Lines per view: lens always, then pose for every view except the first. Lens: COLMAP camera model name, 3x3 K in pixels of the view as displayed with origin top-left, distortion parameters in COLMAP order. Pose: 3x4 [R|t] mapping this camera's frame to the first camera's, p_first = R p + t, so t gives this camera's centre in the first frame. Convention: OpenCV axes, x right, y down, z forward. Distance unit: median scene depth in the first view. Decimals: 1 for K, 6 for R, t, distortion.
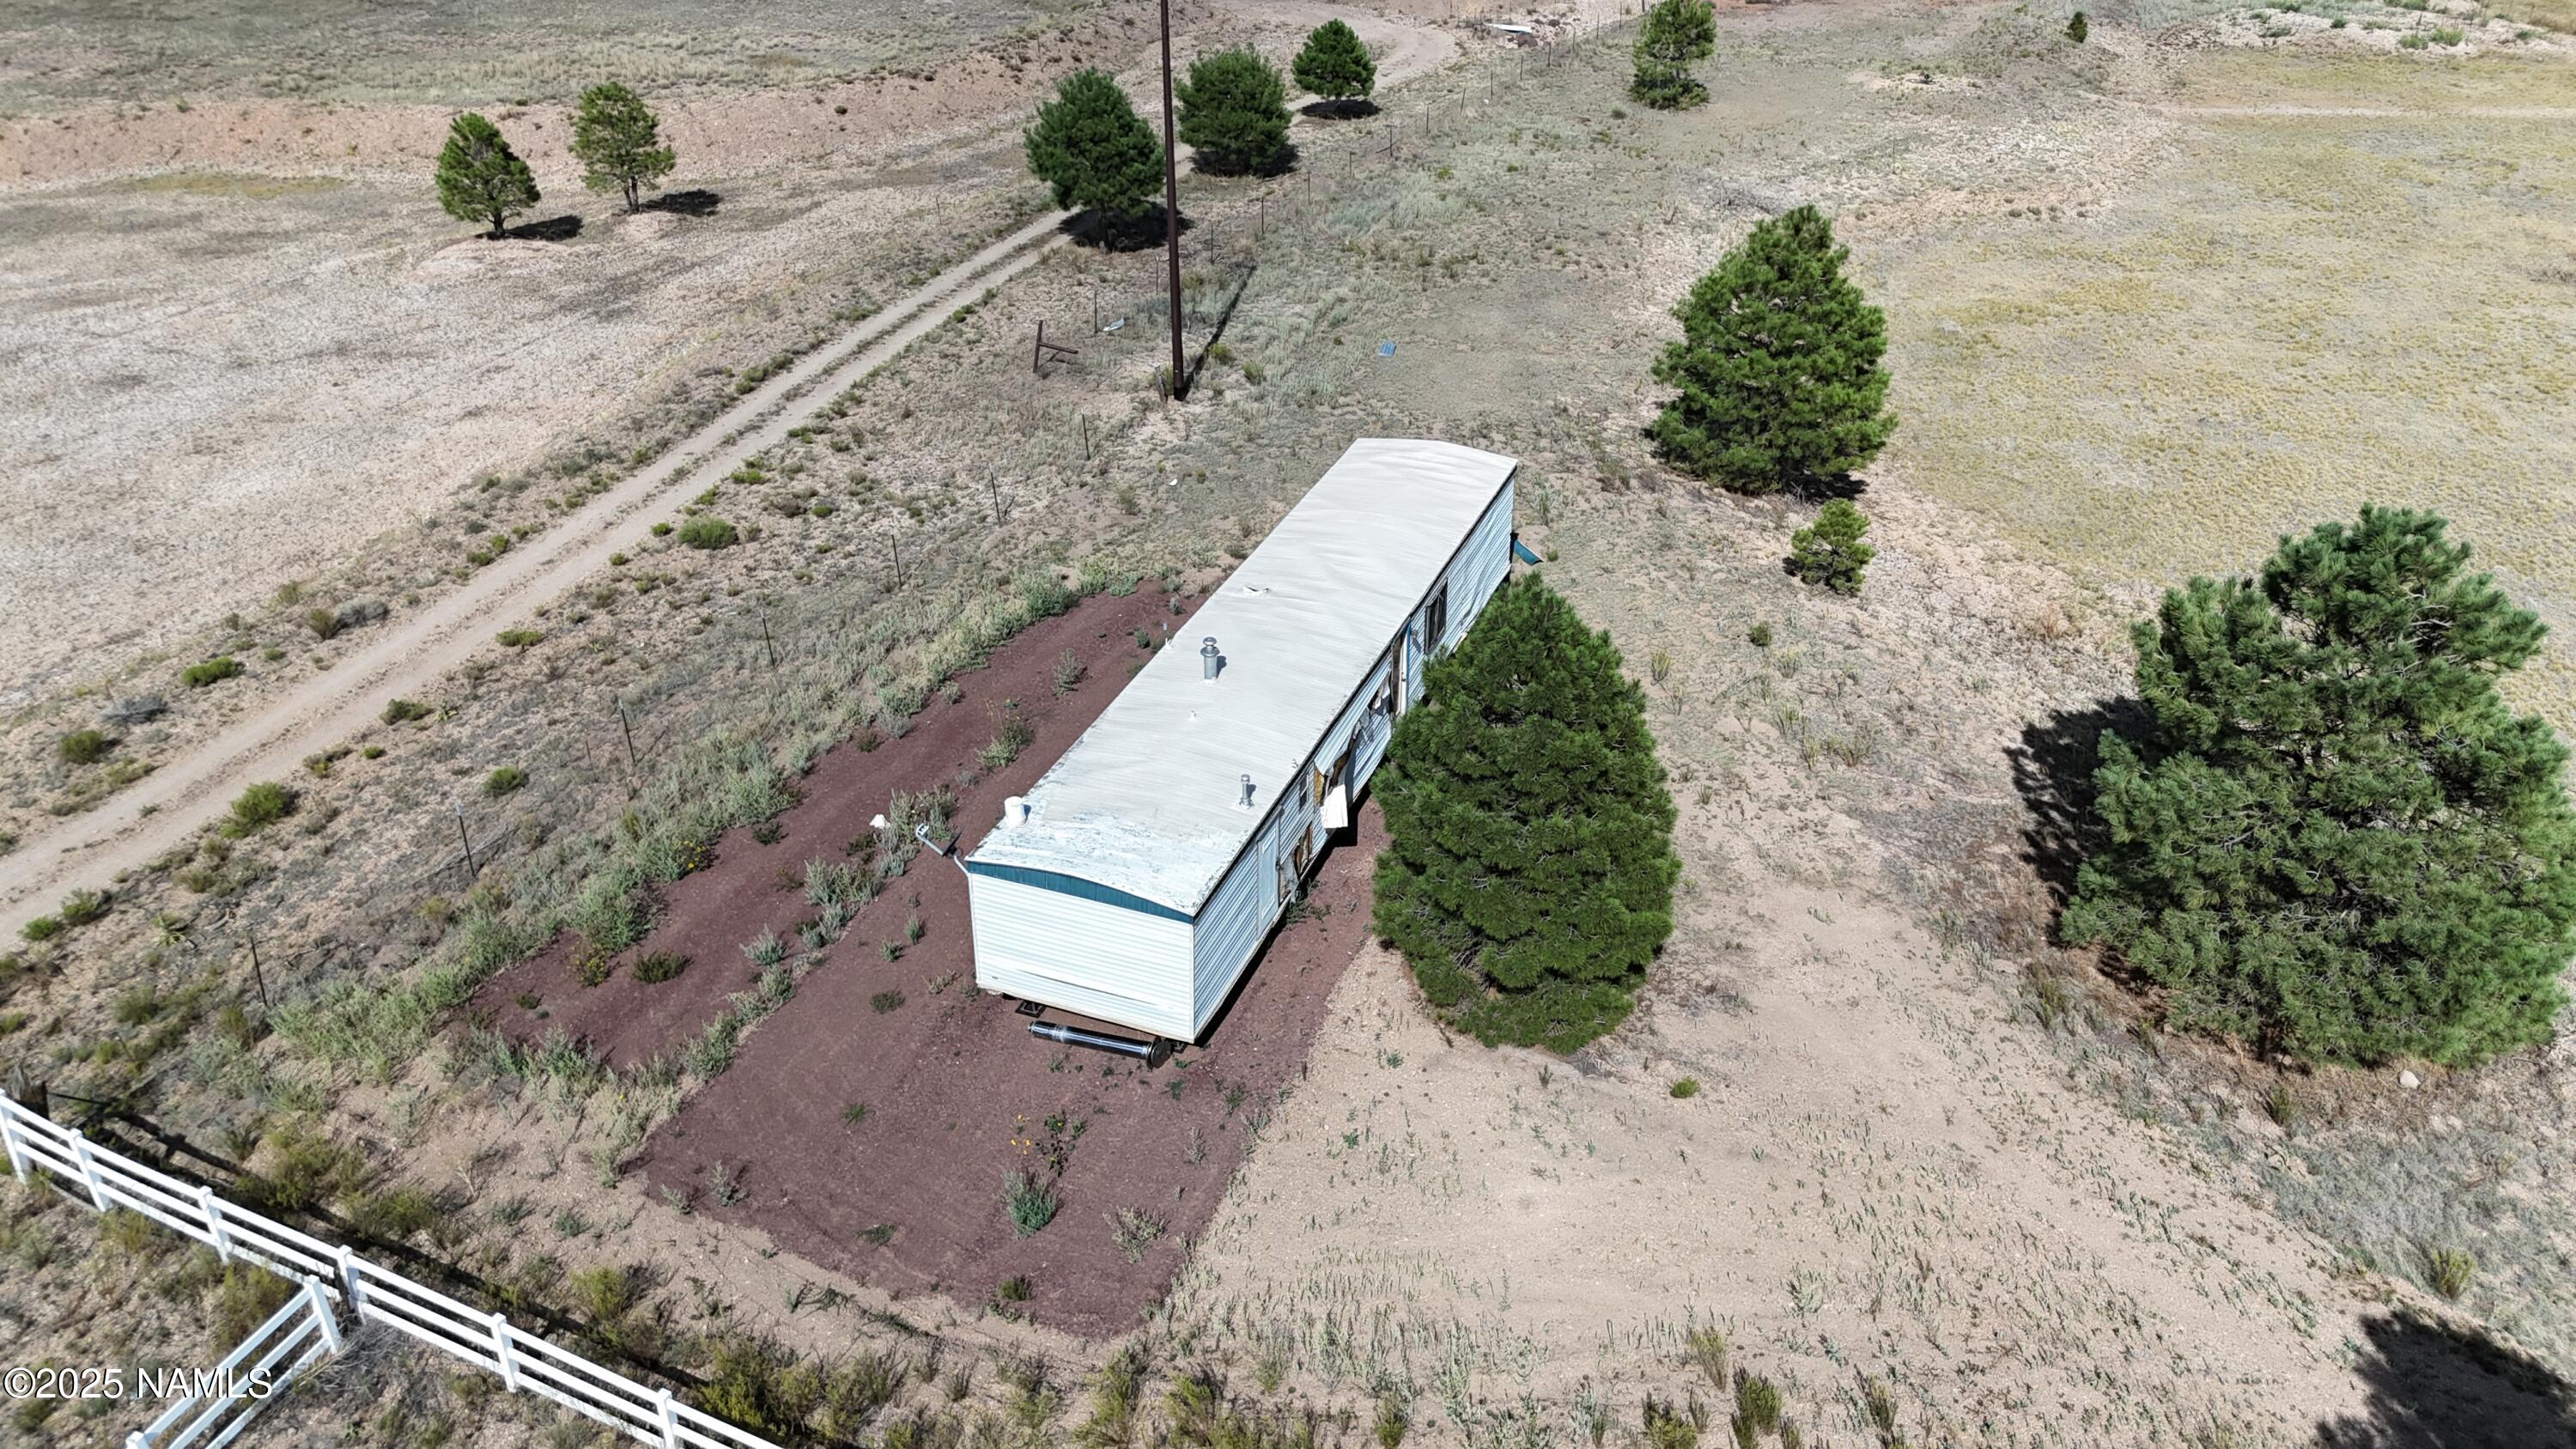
lens RADIAL K [[1898.7, 0, 1288.0], [0, 1898.7, 724.5], [0, 0, 1]] dist [0.066896, -0.067745]
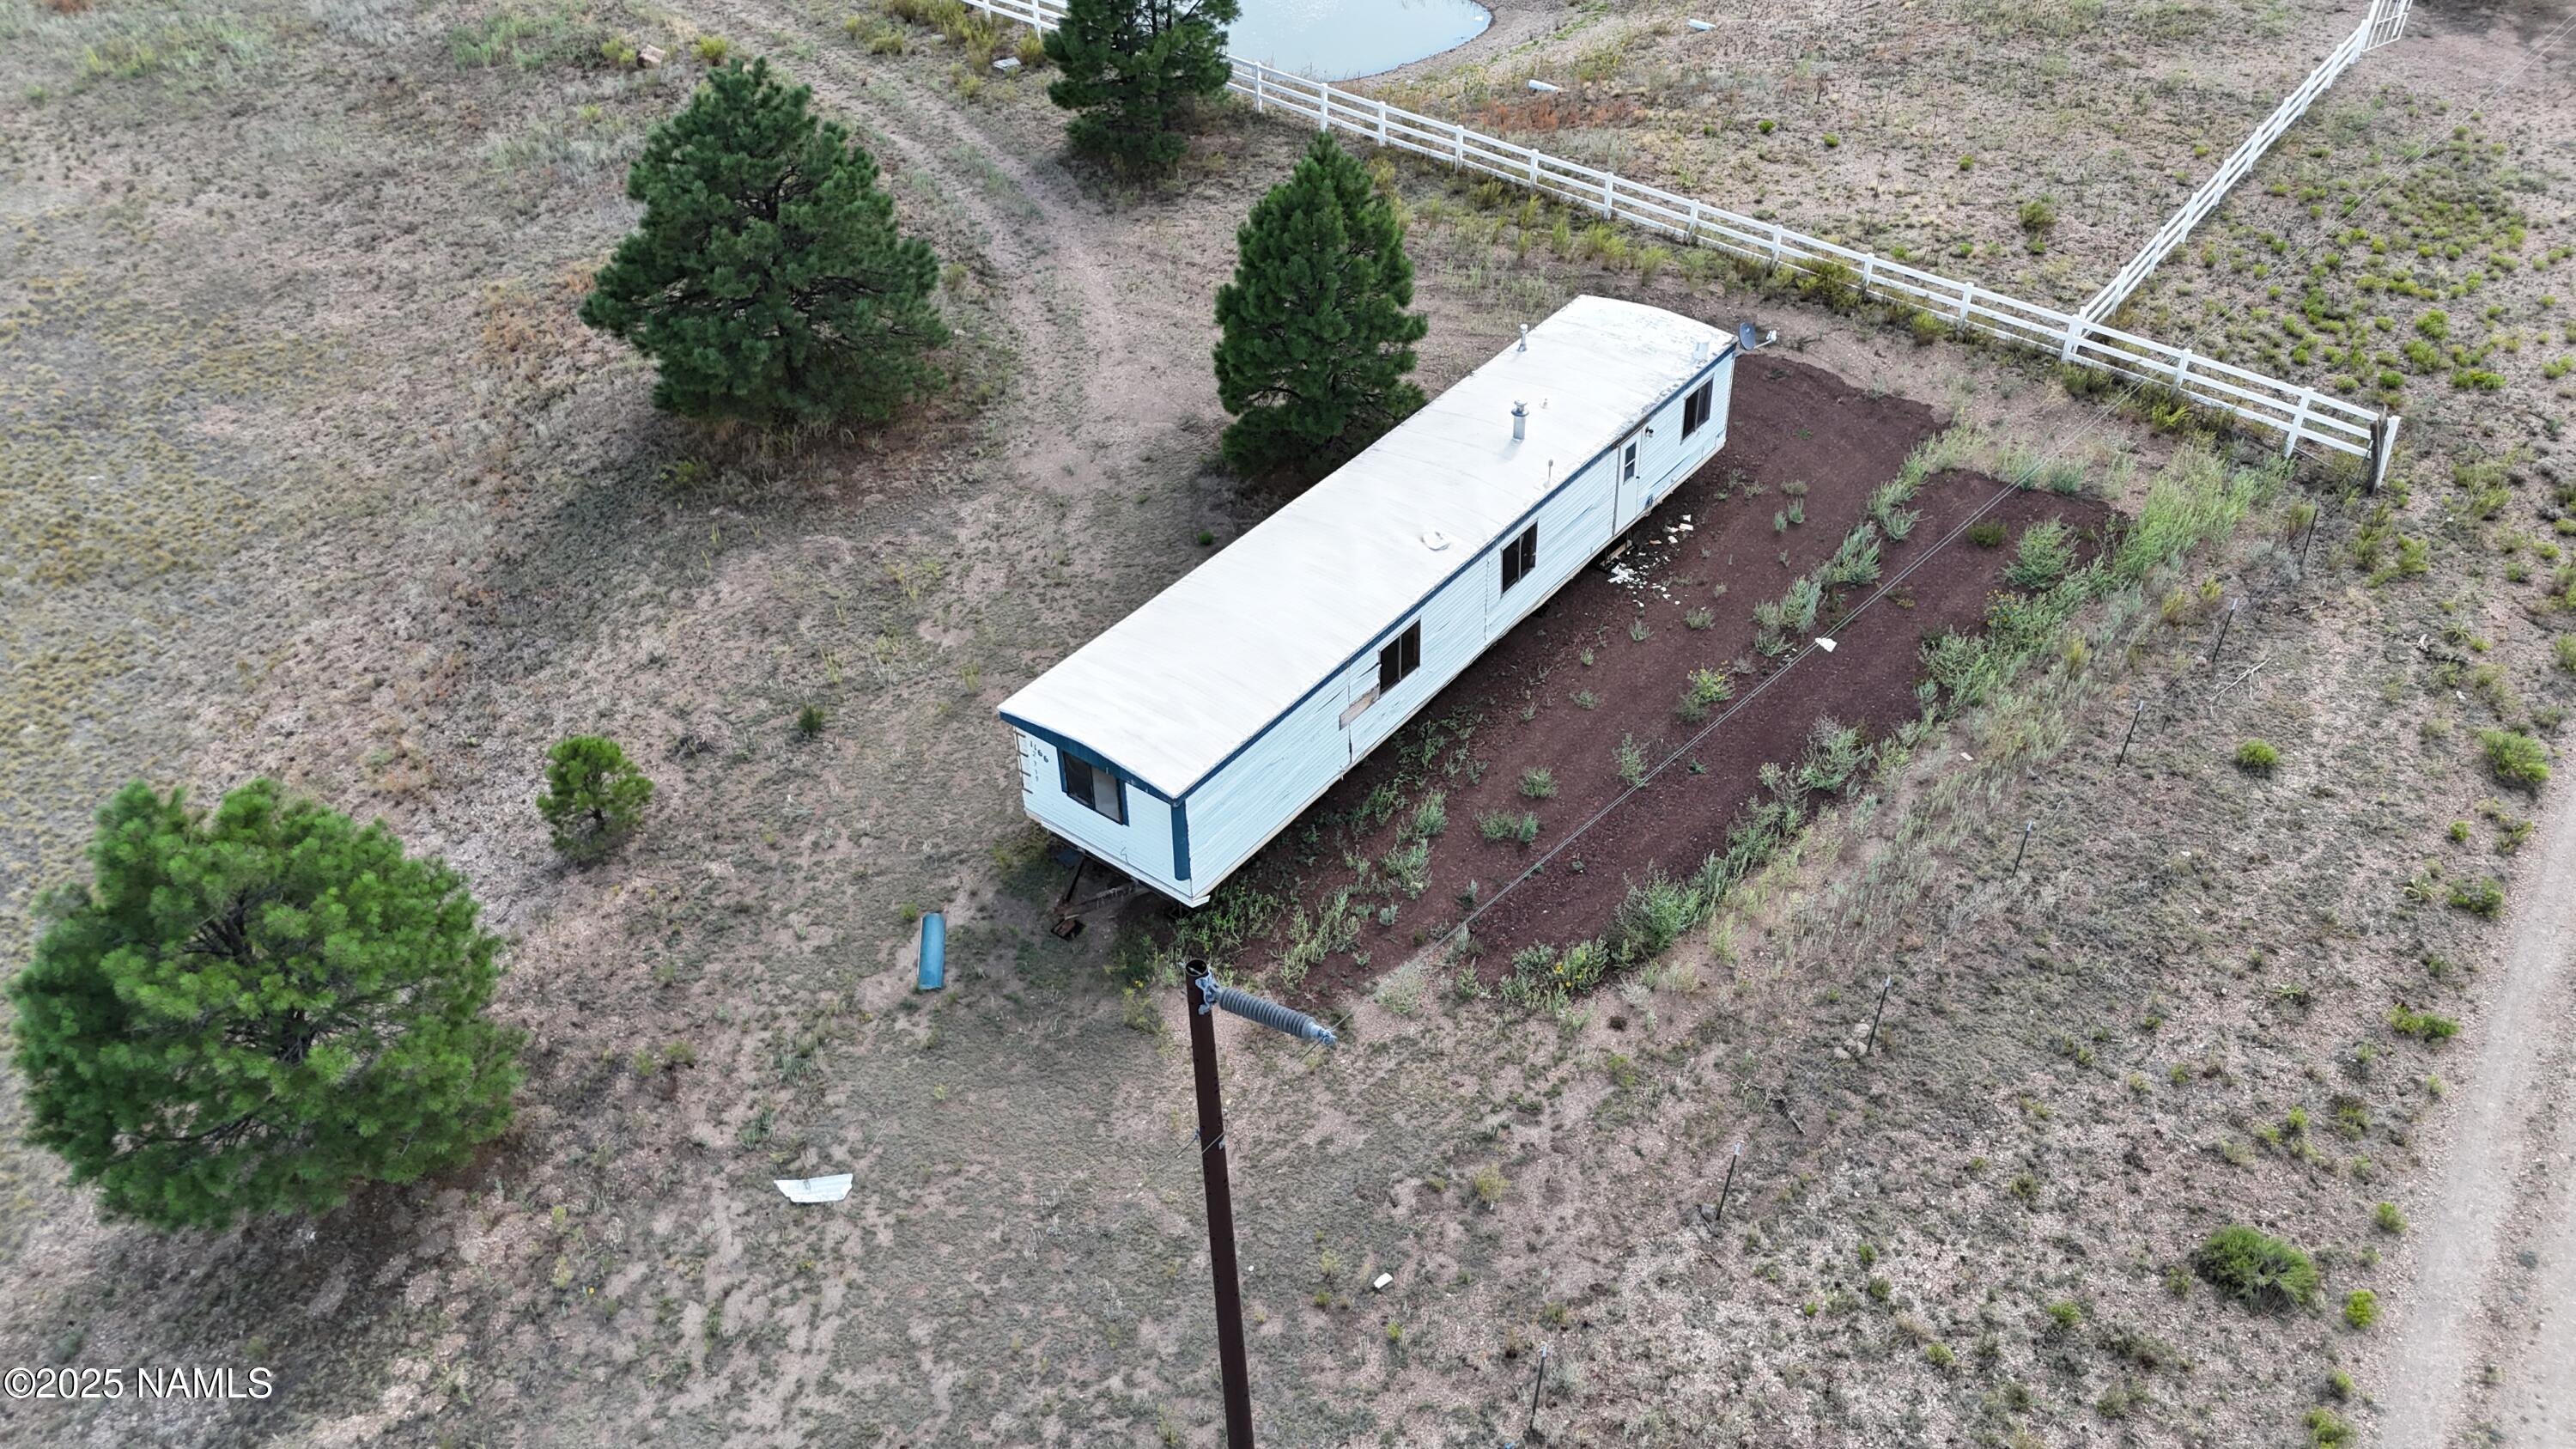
lens RADIAL K [[1970.7, 0, 1290.0], [0, 1970.7, 642.6], [0, 0, 1]] dist [0.073923, -0.073341]
pose [[-0.957324, -0.147202, 0.248721, -0.169305], [0.171429, 0.403639, 0.898715, -0.806286], [-0.232686, 0.902999, -0.361178, 1.216391]]
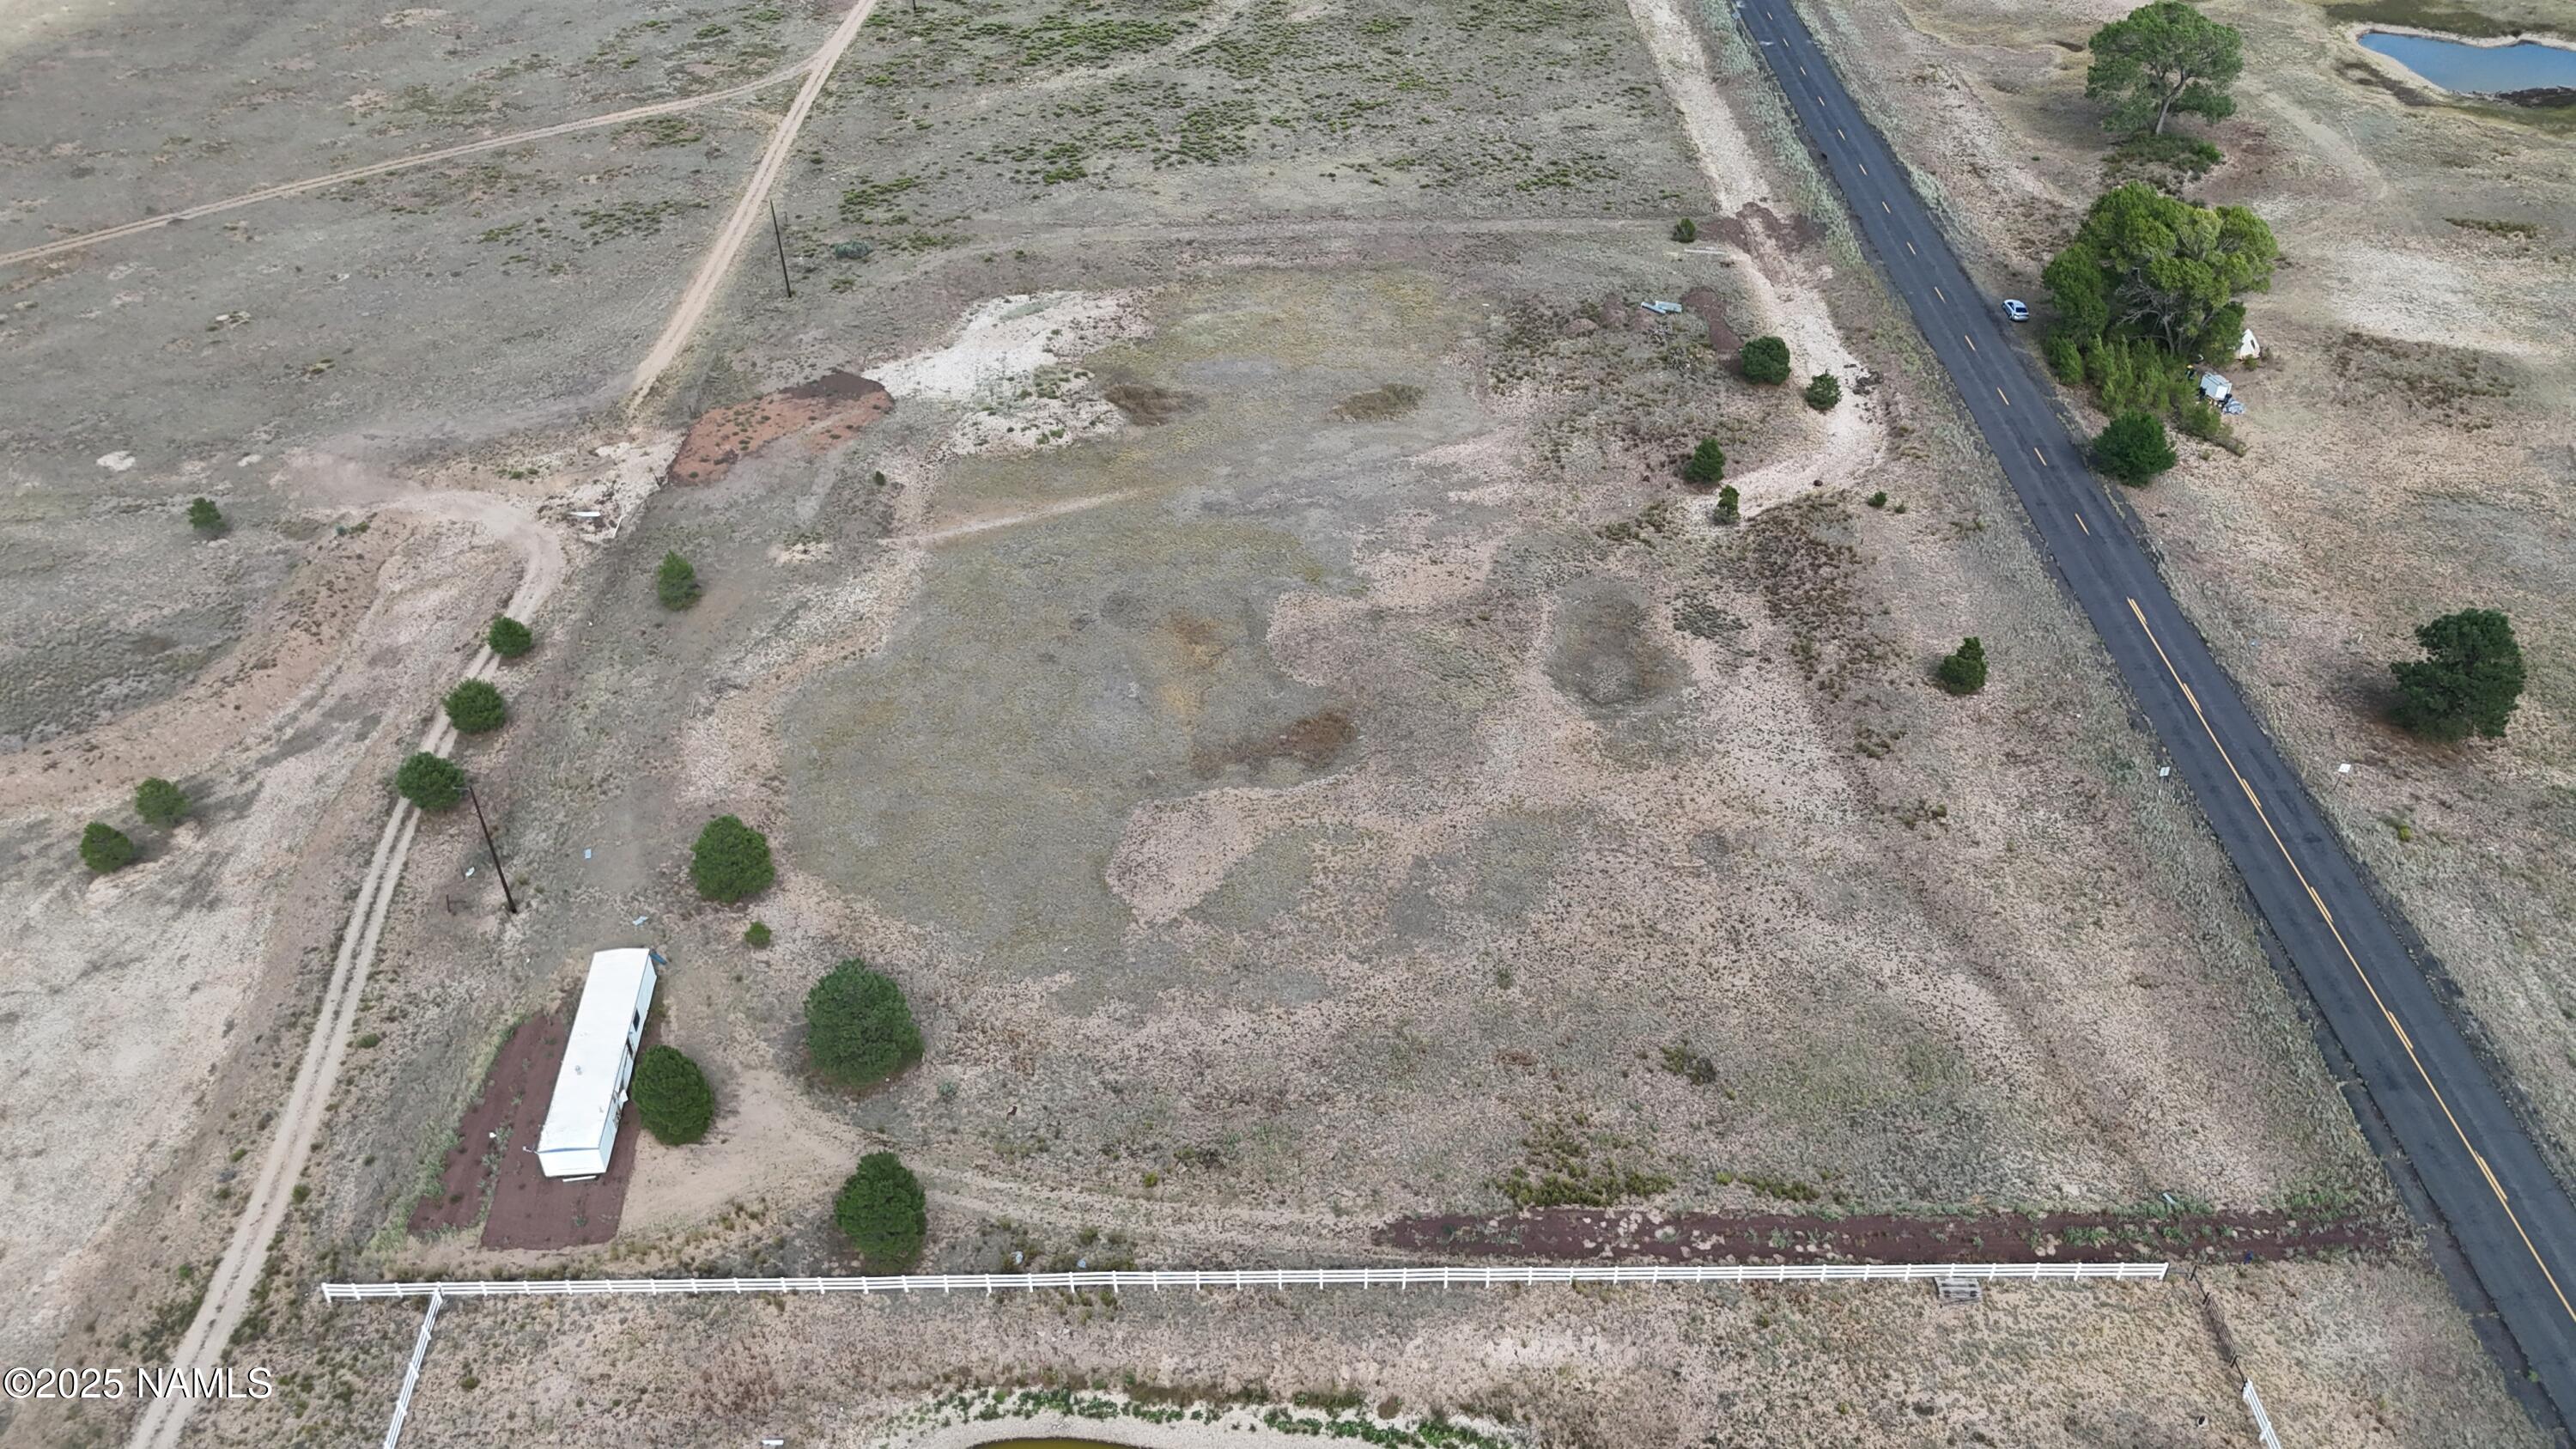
lens RADIAL K [[1918.7, 0, 1288.0], [0, 1918.7, 724.5], [0, 0, 1]] dist [0.035820, 0.000513]
pose [[0.899736, -0.272165, 0.341177, 0.084248], [0.229403, 0.959955, 0.160810, -0.774957], [-0.371282, -0.066420, 0.926142, -2.384491]]
